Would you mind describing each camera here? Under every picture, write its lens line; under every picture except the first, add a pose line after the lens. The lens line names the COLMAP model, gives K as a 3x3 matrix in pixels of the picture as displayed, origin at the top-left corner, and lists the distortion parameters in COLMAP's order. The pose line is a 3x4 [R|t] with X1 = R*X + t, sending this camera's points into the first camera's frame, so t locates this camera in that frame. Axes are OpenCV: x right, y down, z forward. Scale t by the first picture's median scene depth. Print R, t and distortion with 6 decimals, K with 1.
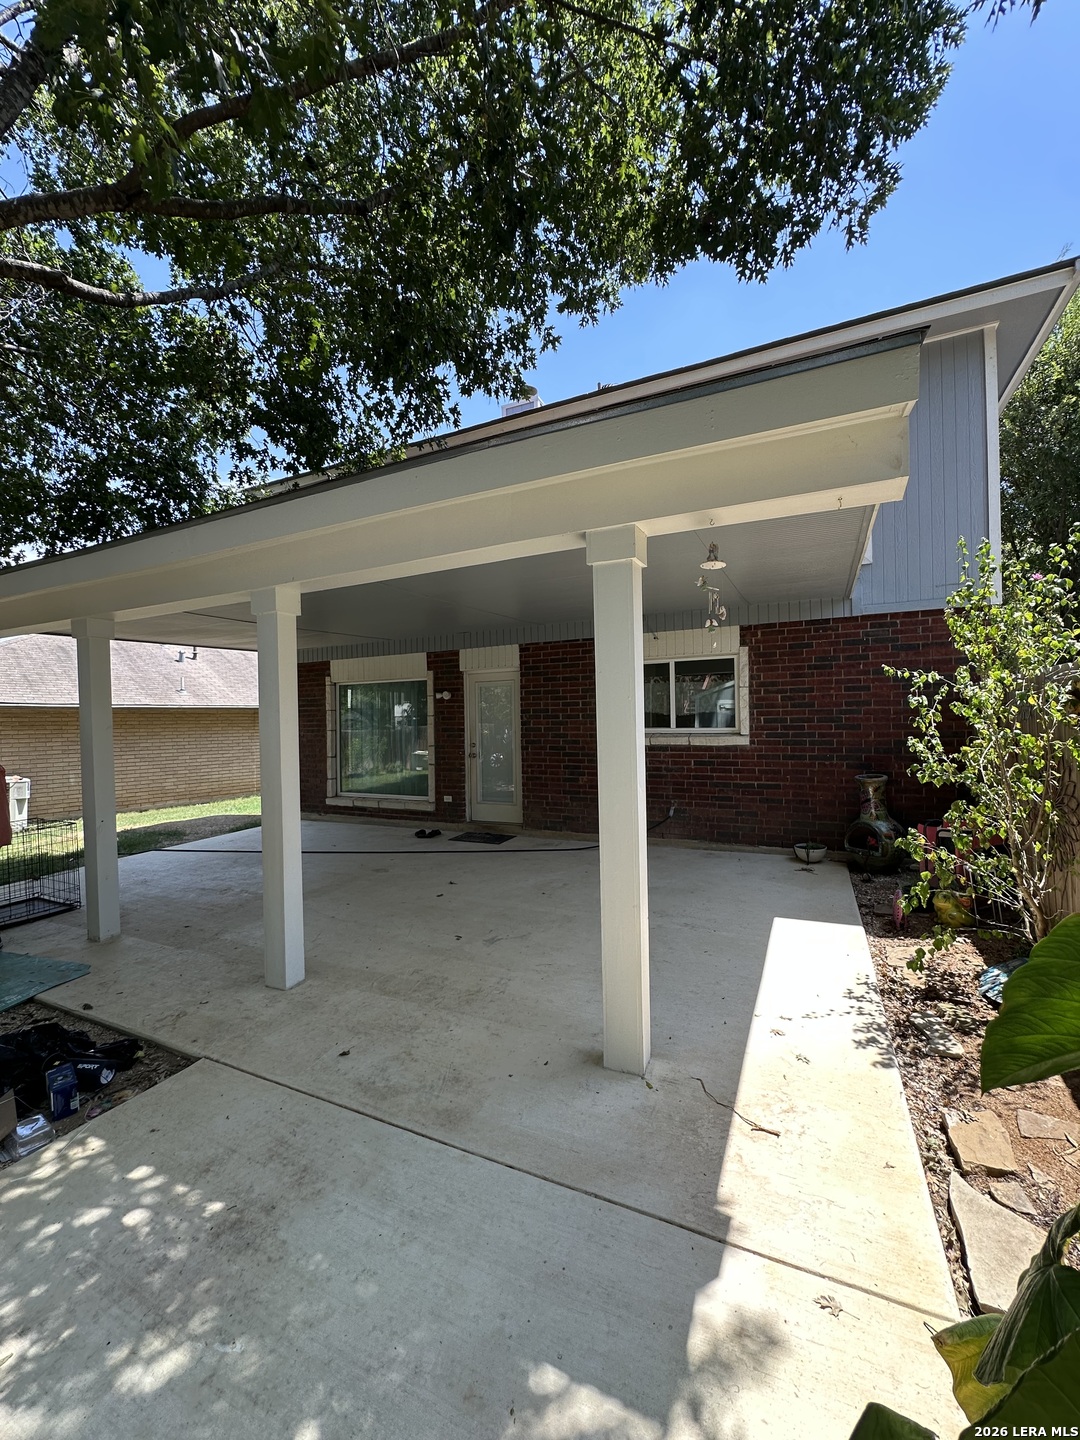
lens RADIAL K [[581.9, 0, 540.0], [0, 581.9, 720.0], [0, 0, 1]] dist [-0.000636, -0.000092]
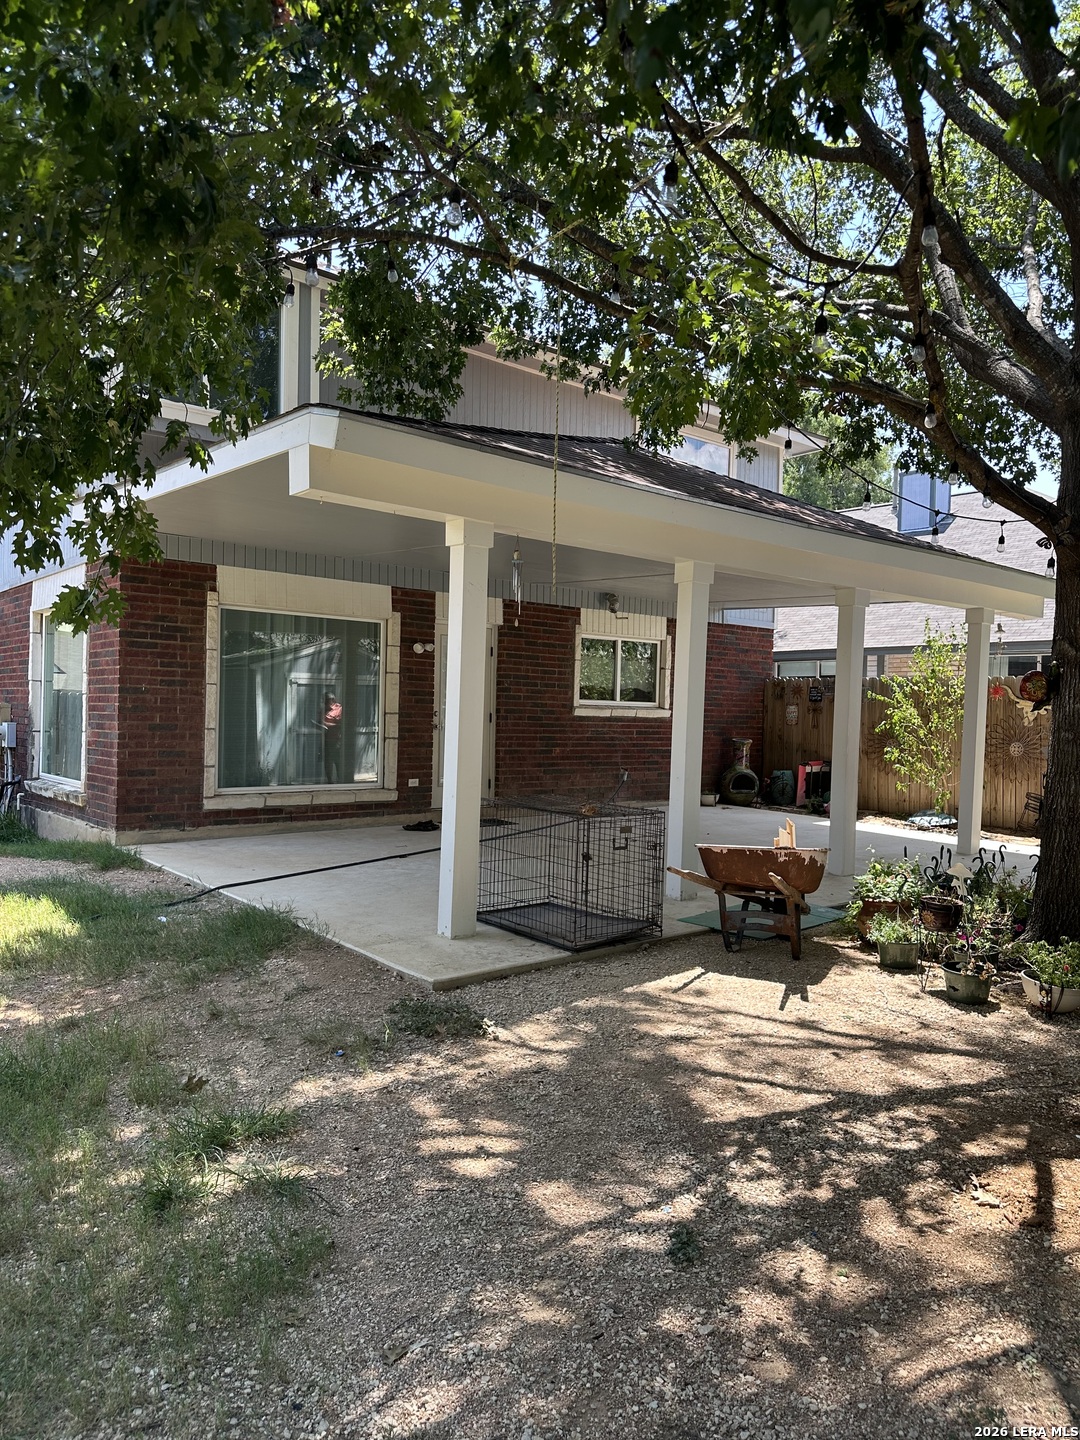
lens RADIAL K [[999.4, 0, 540.0], [0, 999.4, 720.0], [0, 0, 1]] dist [-0.002311, -0.003018]
pose [[0.387647, 0.025662, 0.921451, -1.300234], [-0.026640, 0.999507, -0.016629, 0.070134], [-0.921423, -0.018101, 0.388139, 0.336910]]
